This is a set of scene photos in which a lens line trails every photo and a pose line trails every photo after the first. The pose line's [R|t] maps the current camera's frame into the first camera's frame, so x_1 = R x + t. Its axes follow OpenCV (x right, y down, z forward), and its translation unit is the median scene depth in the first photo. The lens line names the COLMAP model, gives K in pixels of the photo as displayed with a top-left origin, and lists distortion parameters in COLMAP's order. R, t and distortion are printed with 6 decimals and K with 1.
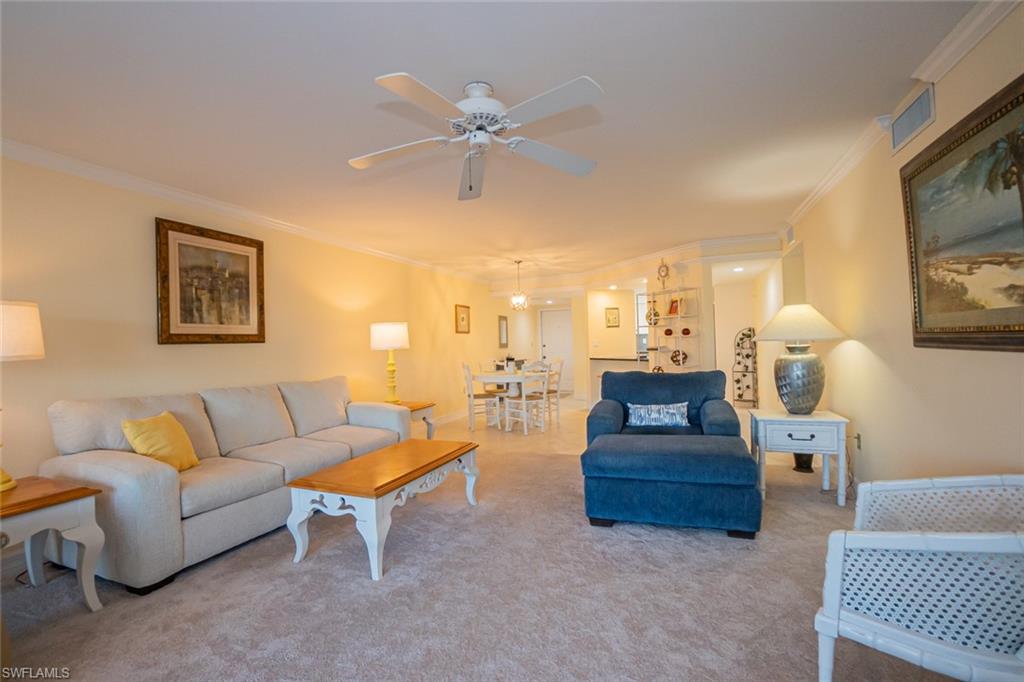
lens RADIAL K [[453.5, 0, 505.0], [0, 453.5, 342.4], [0, 0, 1]] dist [-0.065571, 0.024519]
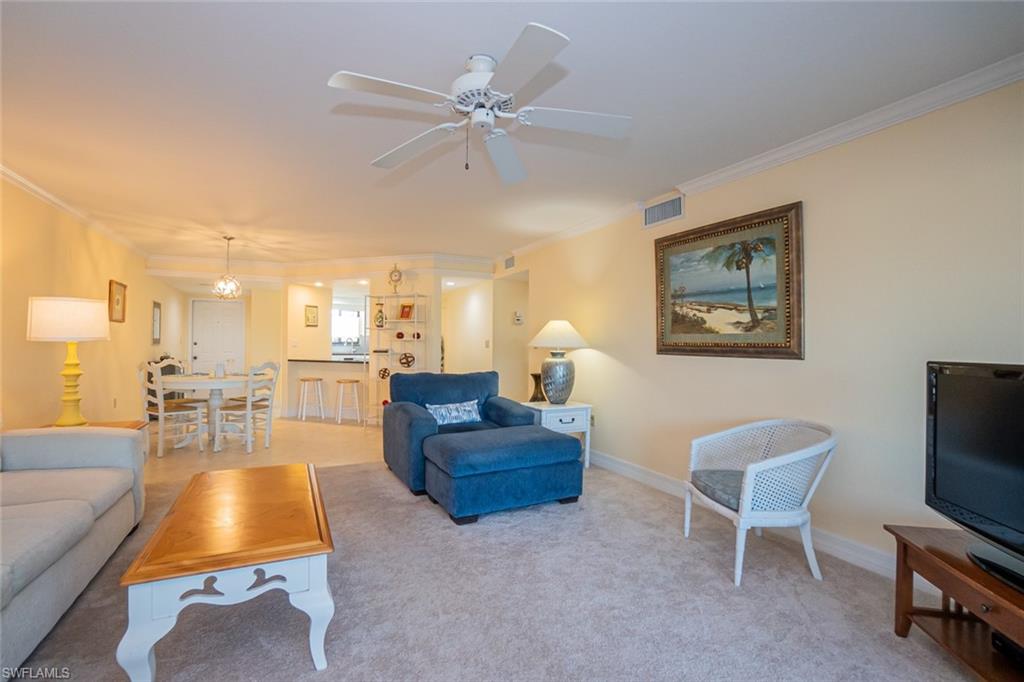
lens RADIAL K [[453.5, 0, 505.0], [0, 453.5, 342.4], [0, 0, 1]] dist [-0.065571, 0.024519]
pose [[0.667070, 0.039922, 0.743924, -0.440715], [-0.033540, 0.999160, -0.023544, 0.016858], [-0.744239, -0.009245, 0.667849, 0.225041]]
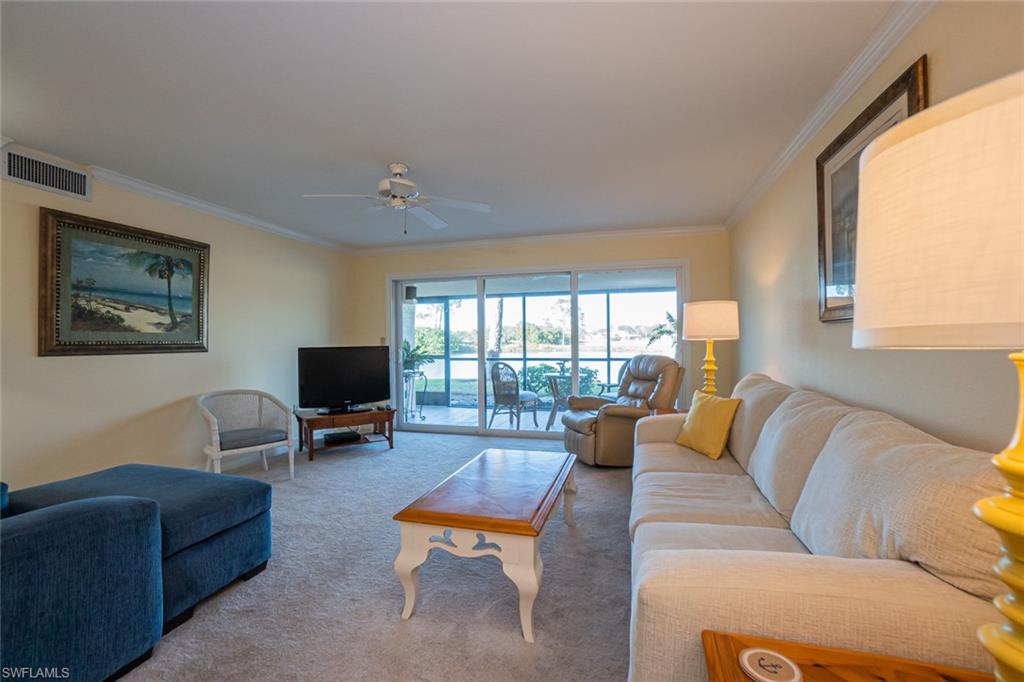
lens RADIAL K [[453.5, 0, 505.0], [0, 453.5, 342.4], [0, 0, 1]] dist [-0.065571, 0.024519]
pose [[-0.994345, 0.039150, -0.098715, -0.156093], [0.038902, 0.999233, 0.004428, 0.011277], [0.098813, 0.000562, -0.995106, 1.614518]]
